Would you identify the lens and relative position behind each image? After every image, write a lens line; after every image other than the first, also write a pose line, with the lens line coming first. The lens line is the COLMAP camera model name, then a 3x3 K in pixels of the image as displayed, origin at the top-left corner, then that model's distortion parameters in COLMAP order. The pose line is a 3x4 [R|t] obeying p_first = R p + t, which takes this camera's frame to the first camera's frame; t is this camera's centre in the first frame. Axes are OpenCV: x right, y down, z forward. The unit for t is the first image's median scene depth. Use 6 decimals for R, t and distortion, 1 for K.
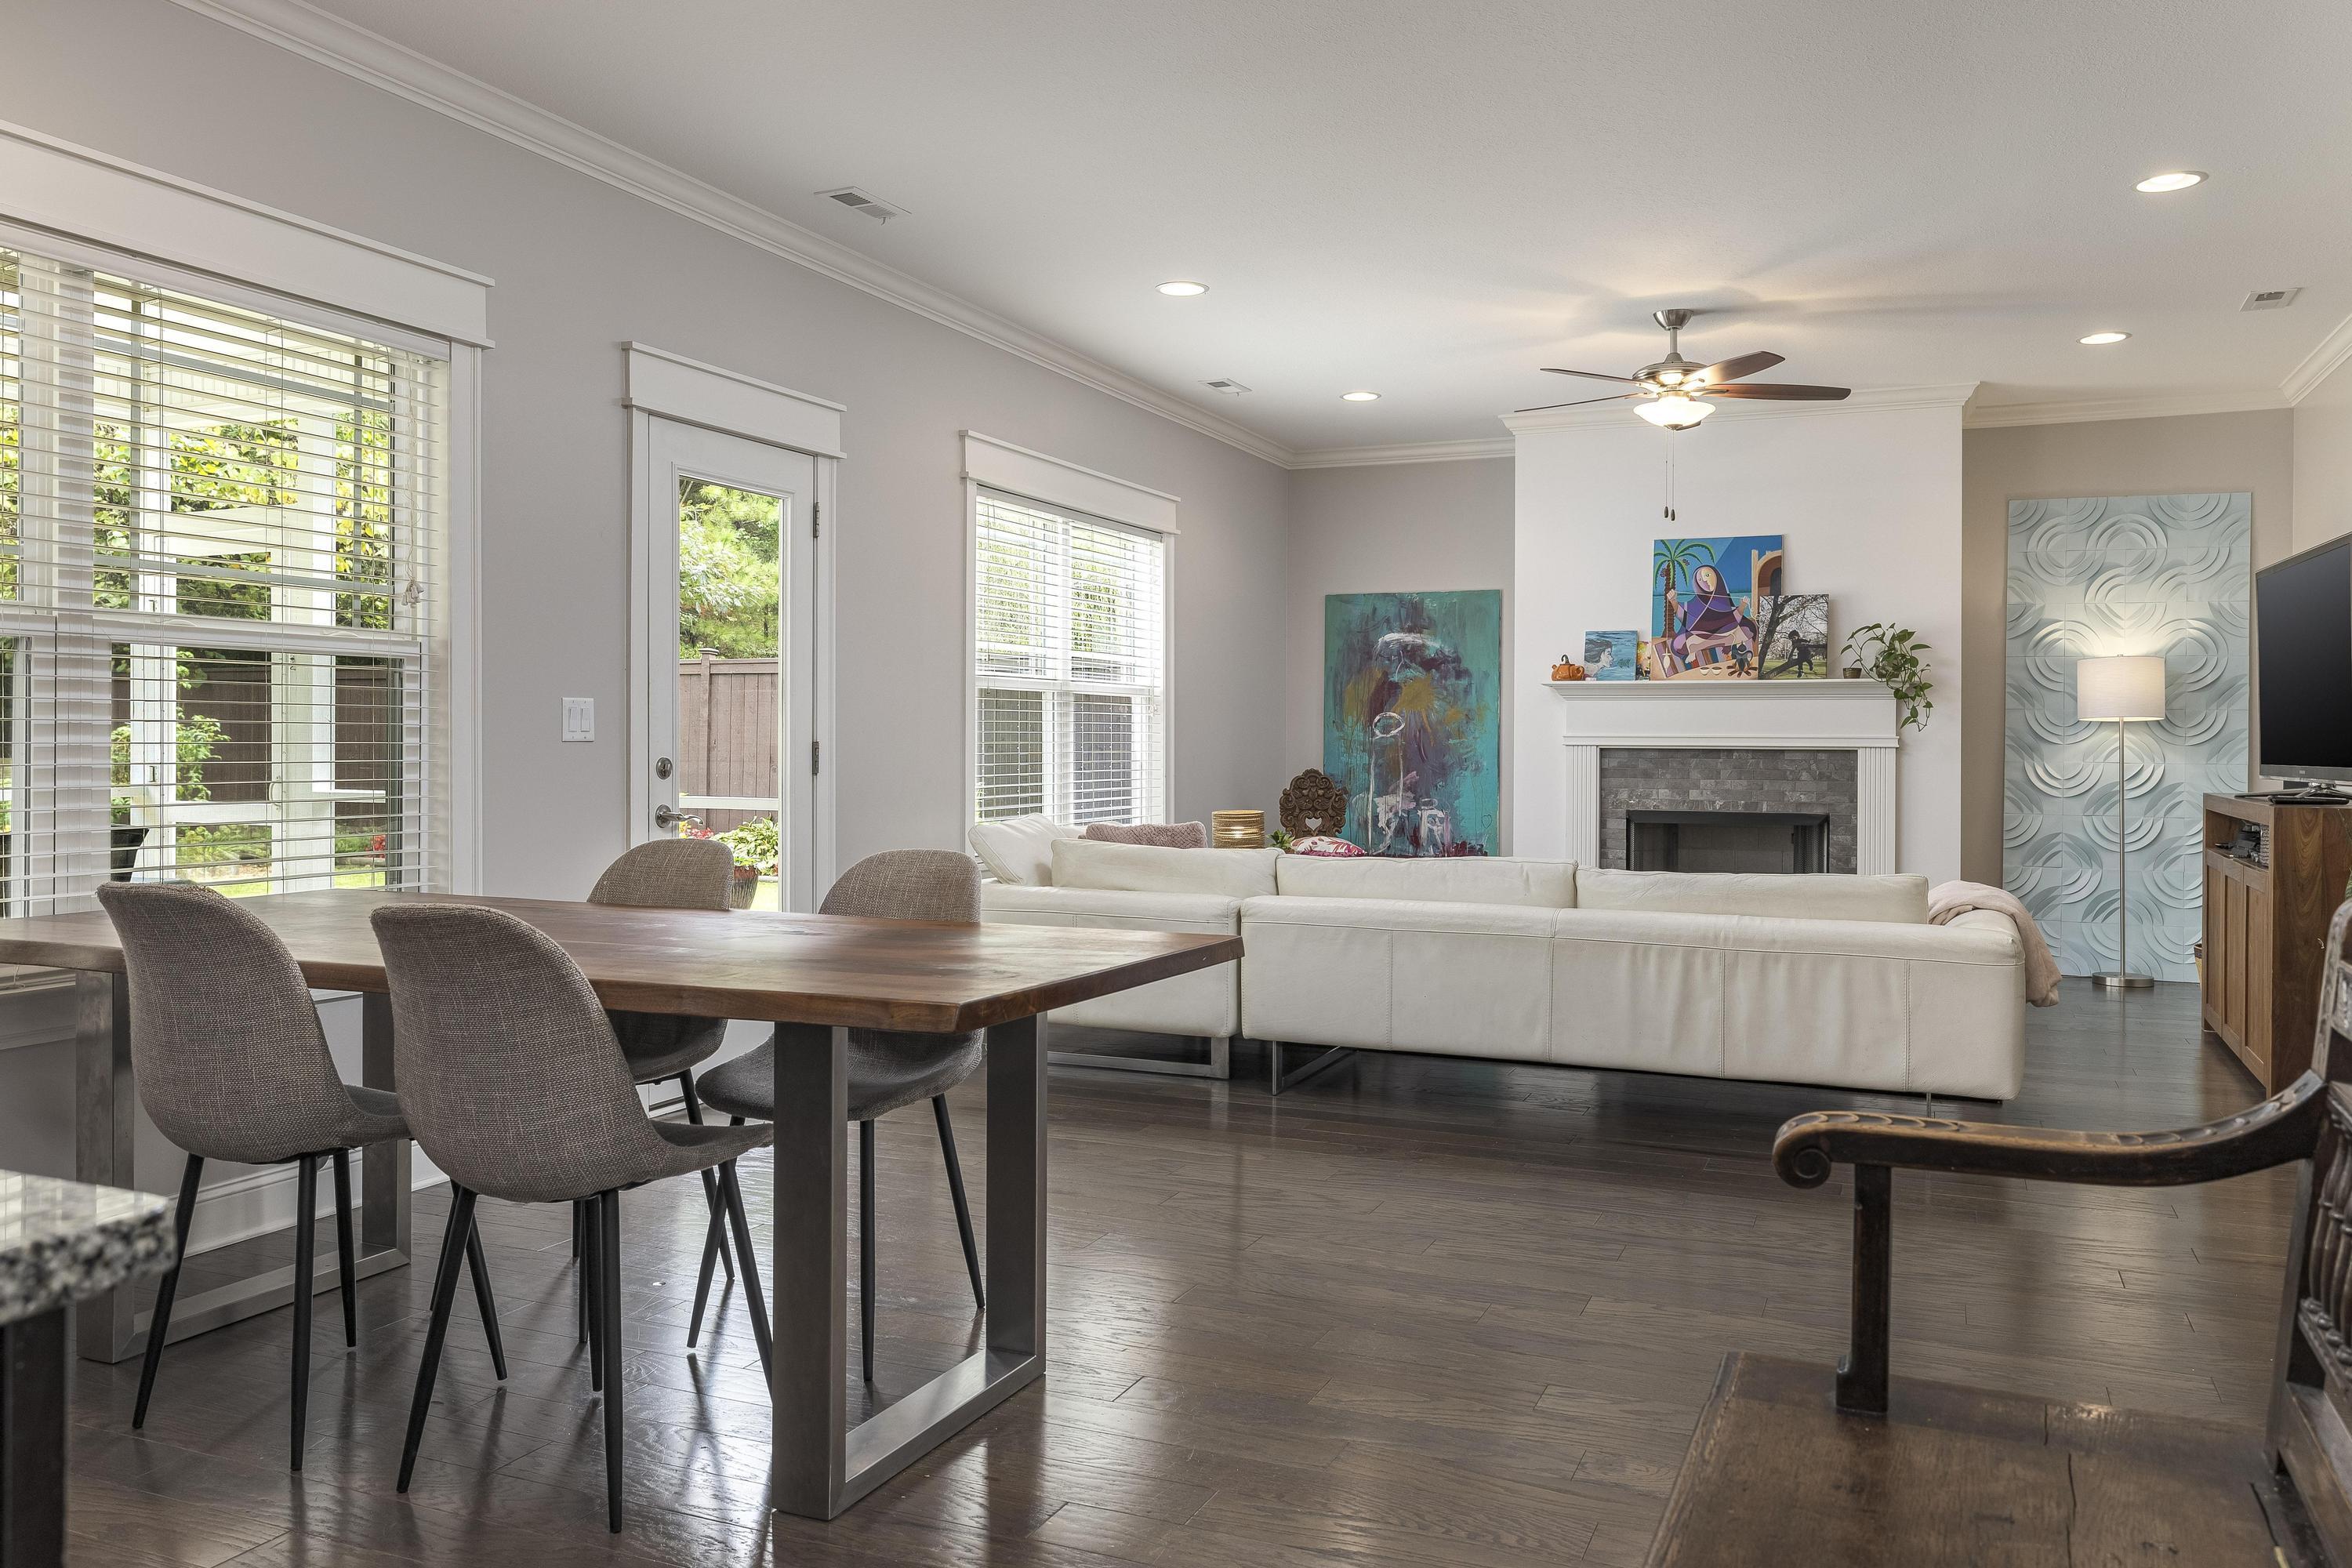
lens RADIAL K [[1748.8, 0, 1172.8], [0, 1748.8, 754.3], [0, 0, 1]] dist [-0.000759, -0.001184]
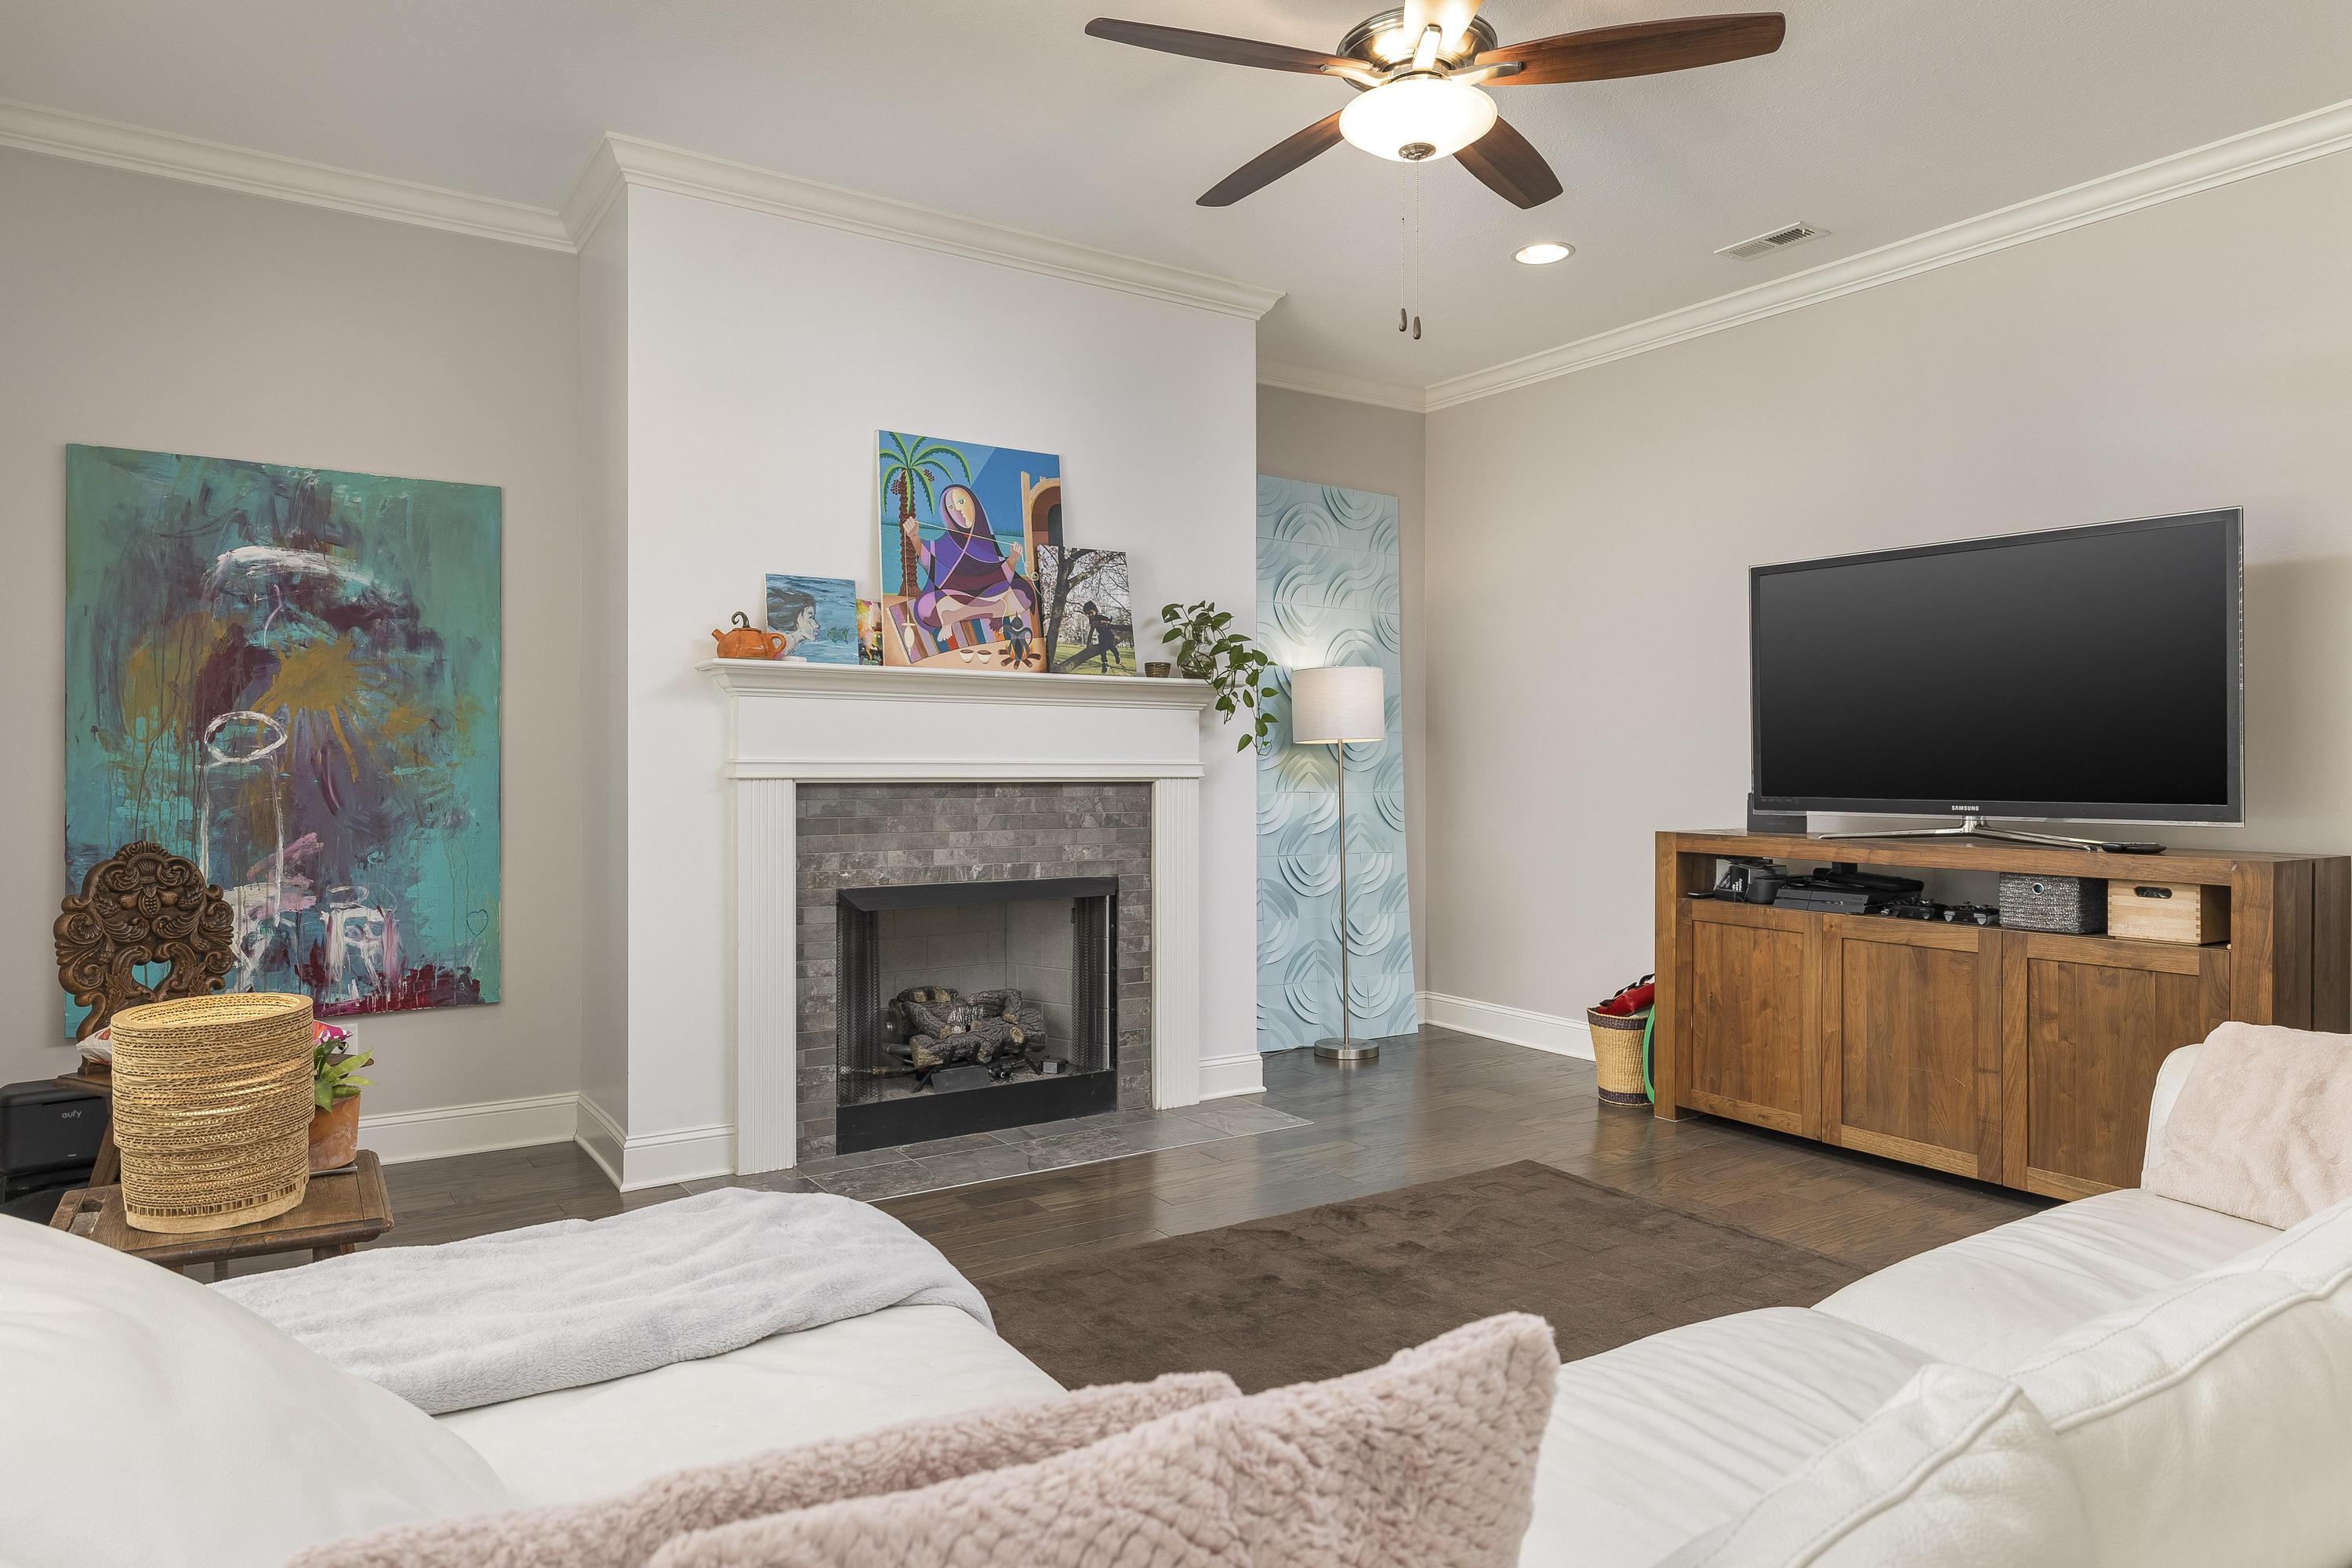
lens RADIAL K [[1418.2, 0, 1176.5], [0, 1418.2, 768.5], [0, 0, 1]] dist [0.001323, 0.000704]
pose [[0.539781, -0.005432, 0.841788, -0.075144], [0.007197, 0.999972, 0.001838, -0.008327], [-0.841775, 0.005066, 0.539805, 0.661590]]
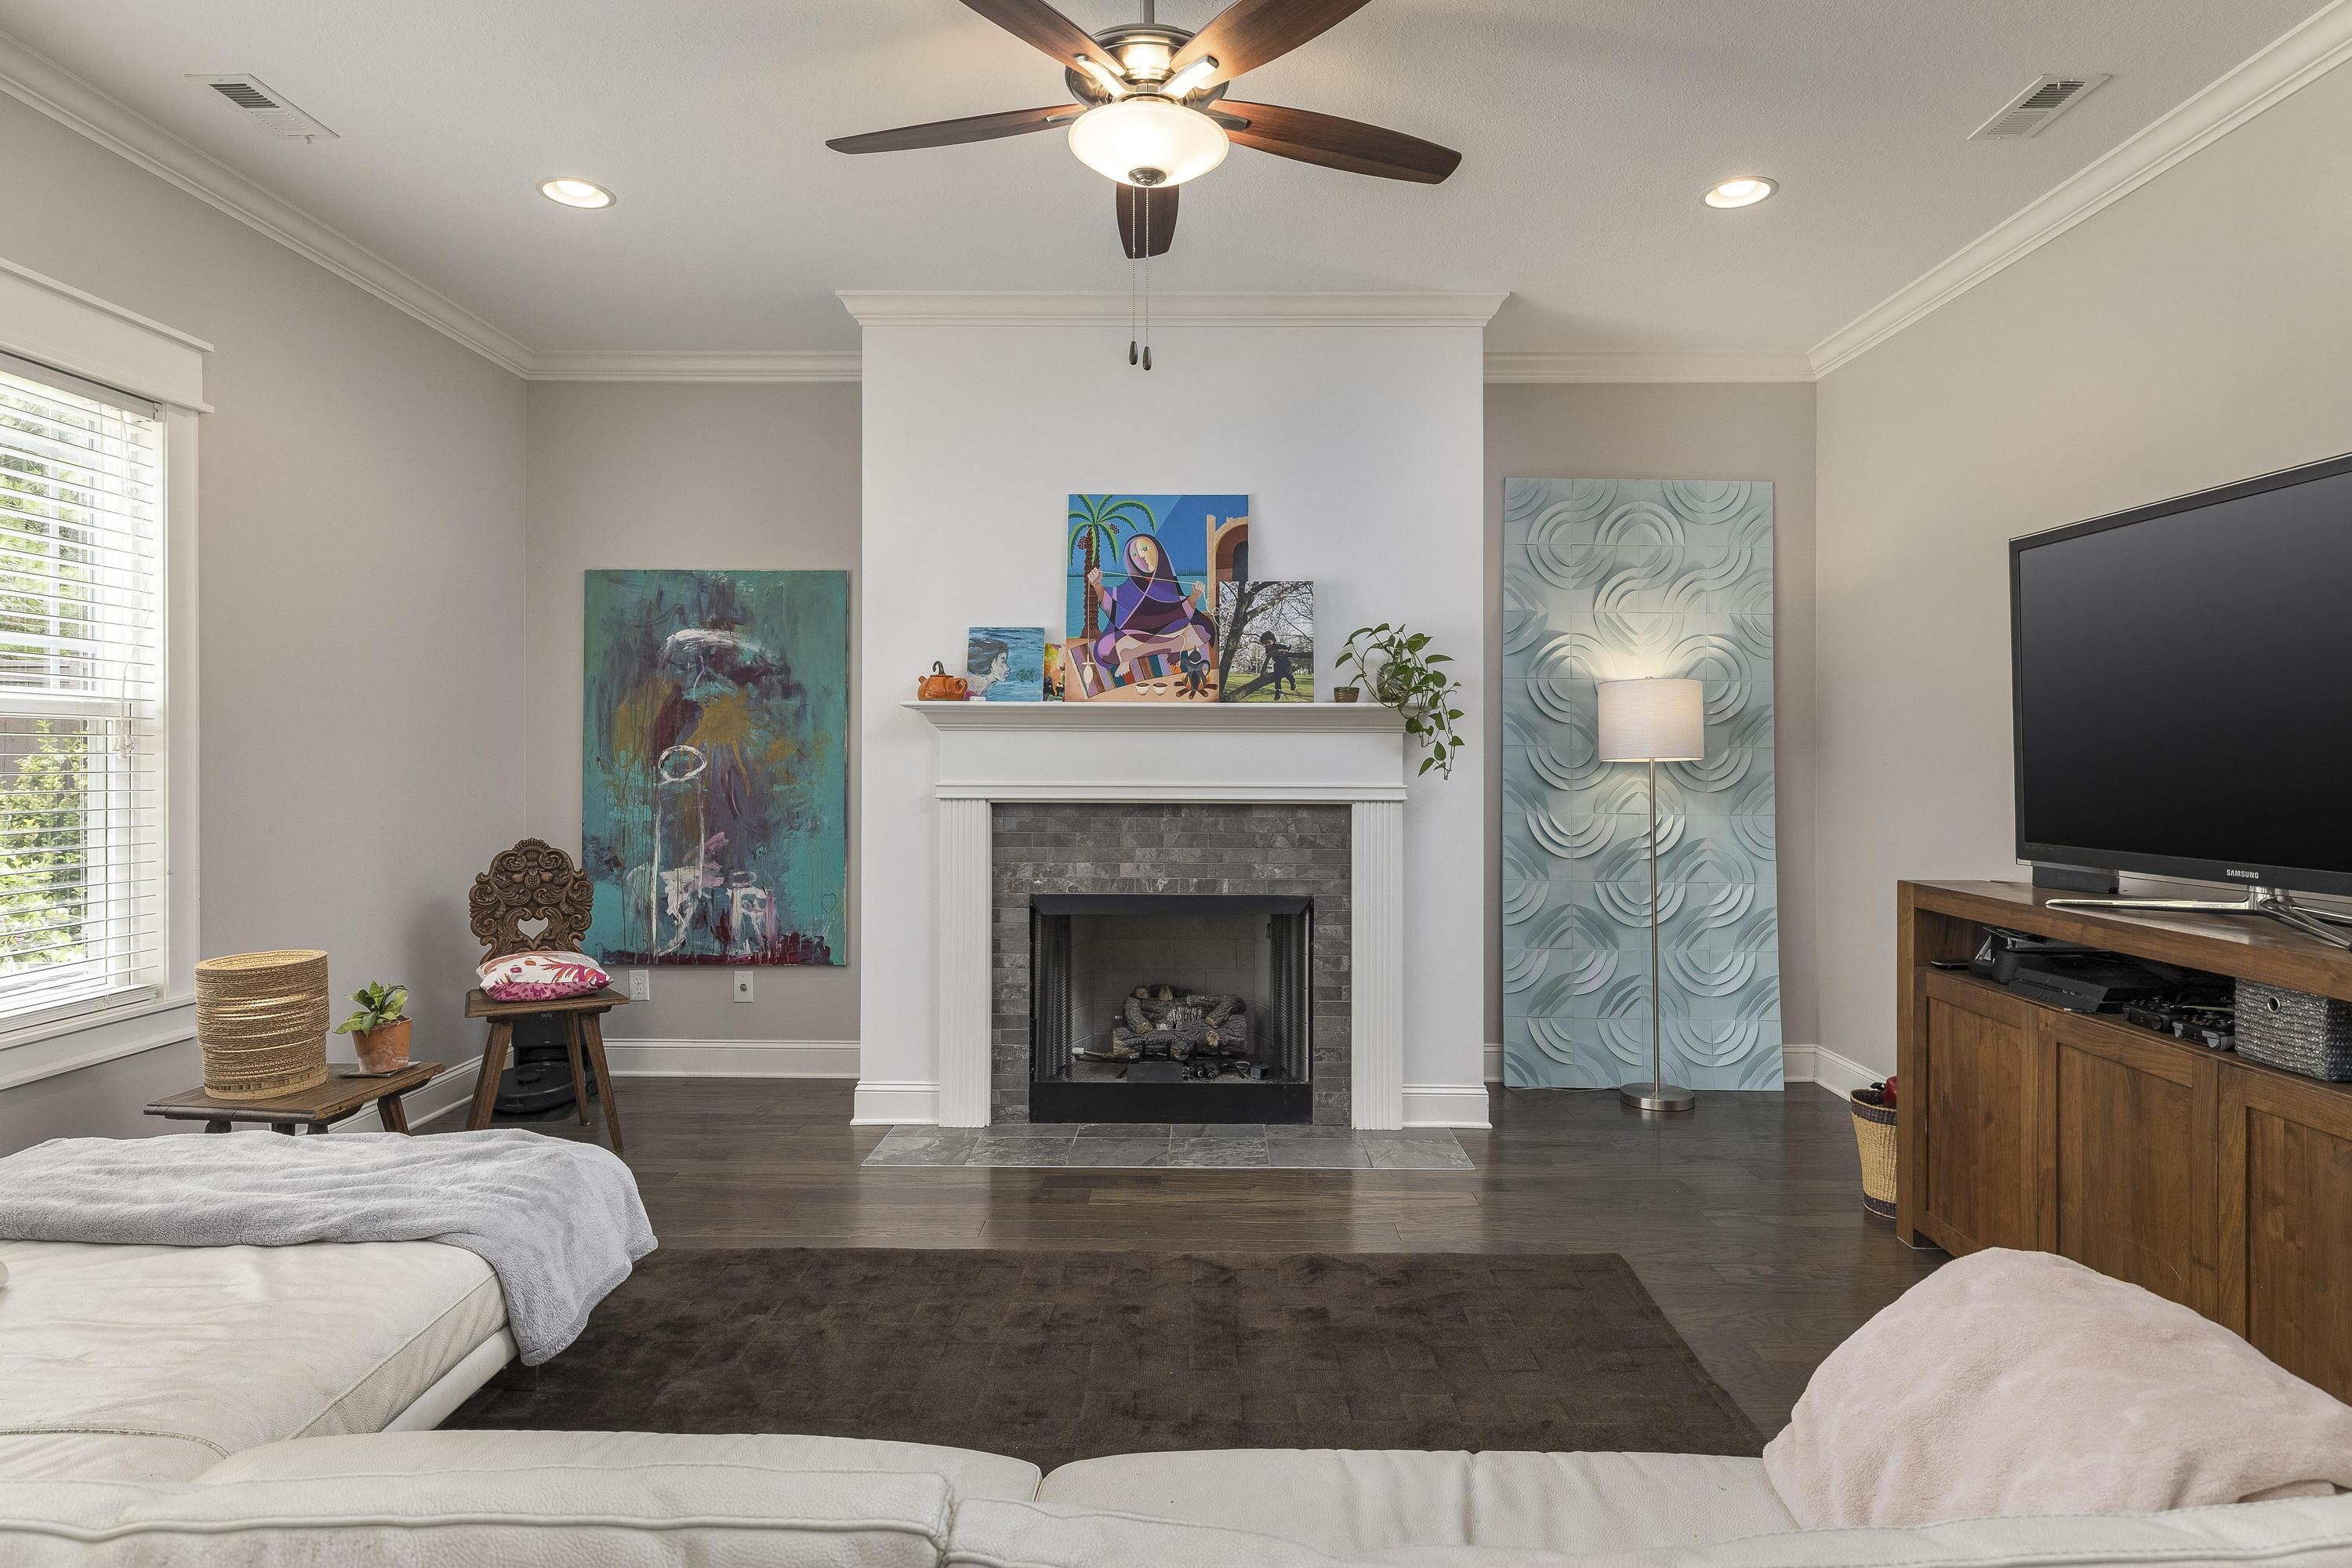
lens RADIAL K [[1303.2, 0, 1197.6], [0, 1303.2, 759.0], [0, 0, 1]] dist [0.002269, 0.000240]
pose [[0.918208, -0.002199, 0.396093, 0.122086], [0.004271, 0.999981, -0.004349, -0.017963], [-0.396076, 0.005685, 0.918200, 0.521864]]
